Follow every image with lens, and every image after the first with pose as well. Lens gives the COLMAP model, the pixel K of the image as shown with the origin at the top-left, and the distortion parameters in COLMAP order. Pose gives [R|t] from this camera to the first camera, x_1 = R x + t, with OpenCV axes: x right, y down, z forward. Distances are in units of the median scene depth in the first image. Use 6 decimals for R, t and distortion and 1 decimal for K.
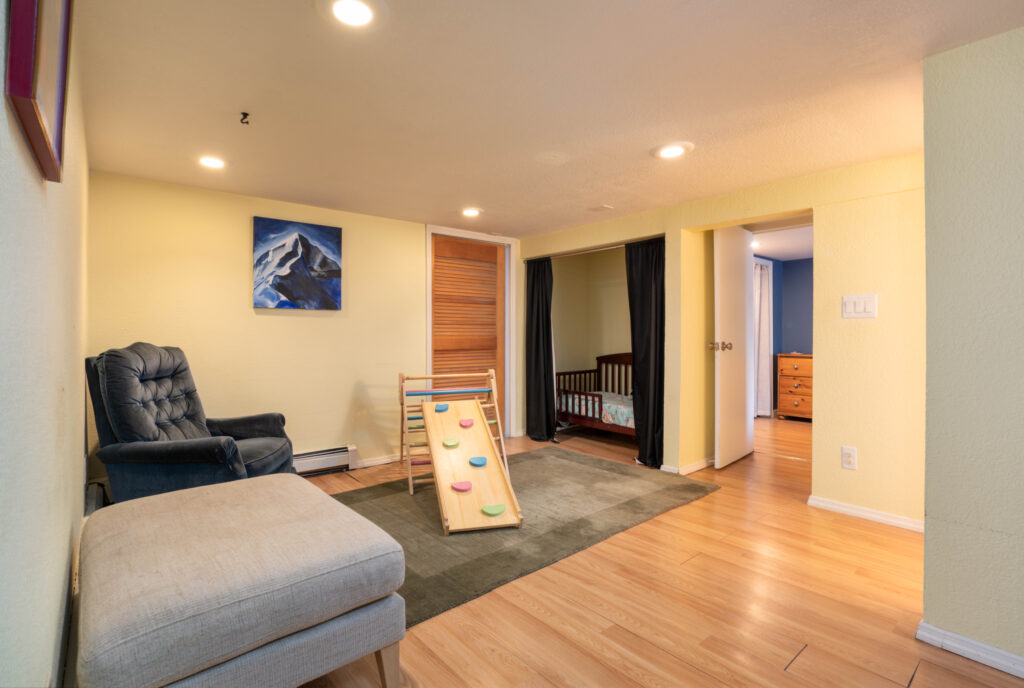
lens RADIAL K [[478.6, 0, 489.8], [0, 478.6, 332.5], [0, 0, 1]] dist [-0.046216, 0.004399]
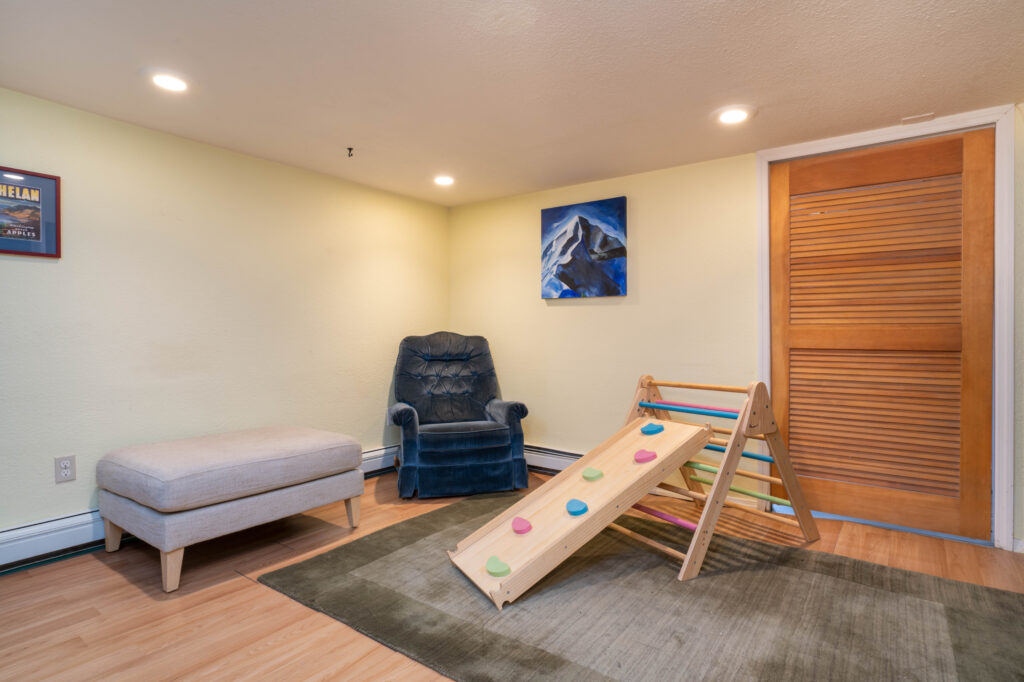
lens RADIAL K [[533.2, 0, 519.3], [0, 533.2, 341.2], [0, 0, 1]] dist [-0.012628, 0.000269]
pose [[0.260786, 0.014732, -0.965284, 0.579637], [0.001055, 0.999879, 0.015545, 0.020043], [0.965396, -0.005072, 0.260739, 0.619401]]
